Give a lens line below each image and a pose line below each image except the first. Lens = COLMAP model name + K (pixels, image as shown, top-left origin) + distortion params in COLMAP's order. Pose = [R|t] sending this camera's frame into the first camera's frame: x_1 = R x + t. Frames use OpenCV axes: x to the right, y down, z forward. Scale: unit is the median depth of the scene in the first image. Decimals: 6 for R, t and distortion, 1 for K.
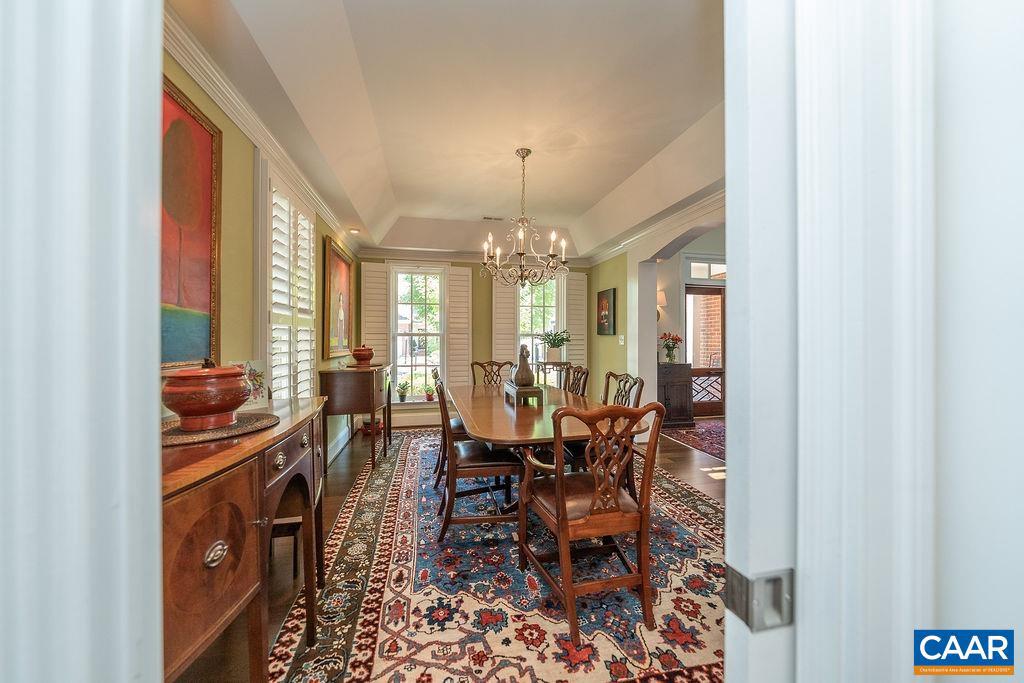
lens RADIAL K [[348.4, 0, 507.6], [0, 348.4, 336.9], [0, 0, 1]] dist [-0.003005, -0.000189]
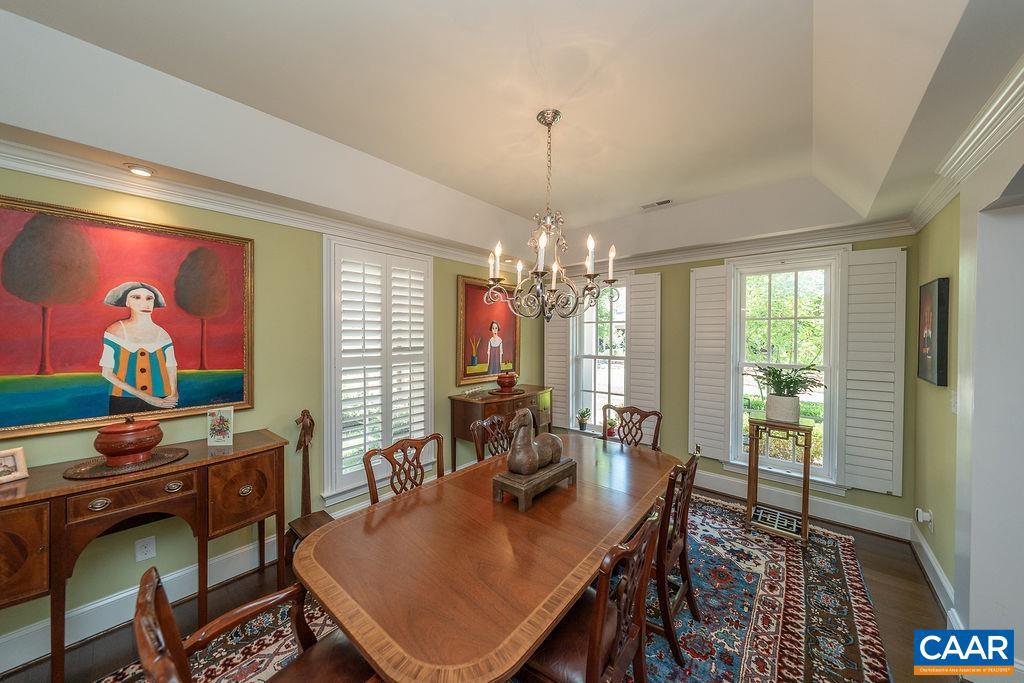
lens RADIAL K [[348.4, 0, 520.1], [0, 348.4, 340.4], [0, 0, 1]] dist [-0.003005, -0.000189]
pose [[0.633474, 0.018505, -0.773542, 0.409411], [-0.002785, 0.999762, 0.021636, -0.094483], [0.773759, -0.011551, 0.633375, 0.409398]]
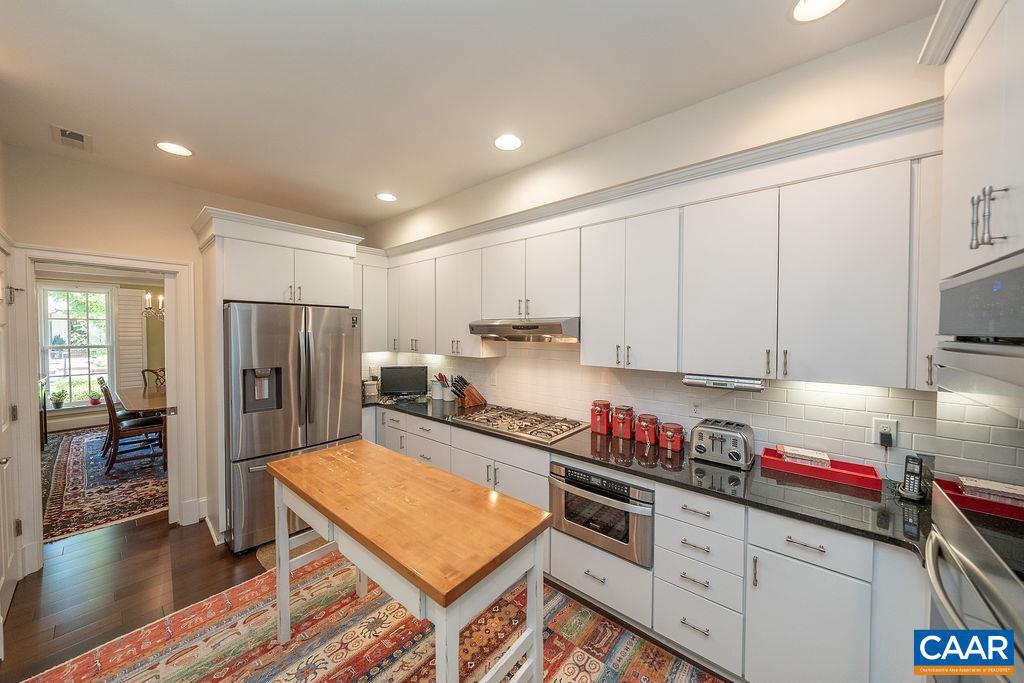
lens RADIAL K [[348.4, 0, 508.9], [0, 348.4, 336.7], [0, 0, 1]] dist [-0.003005, -0.000189]
pose [[0.790783, -0.009207, 0.612028, 0.199931], [-0.007493, 0.999666, 0.024720, -0.100468], [-0.612051, -0.024134, 0.790450, -0.928417]]
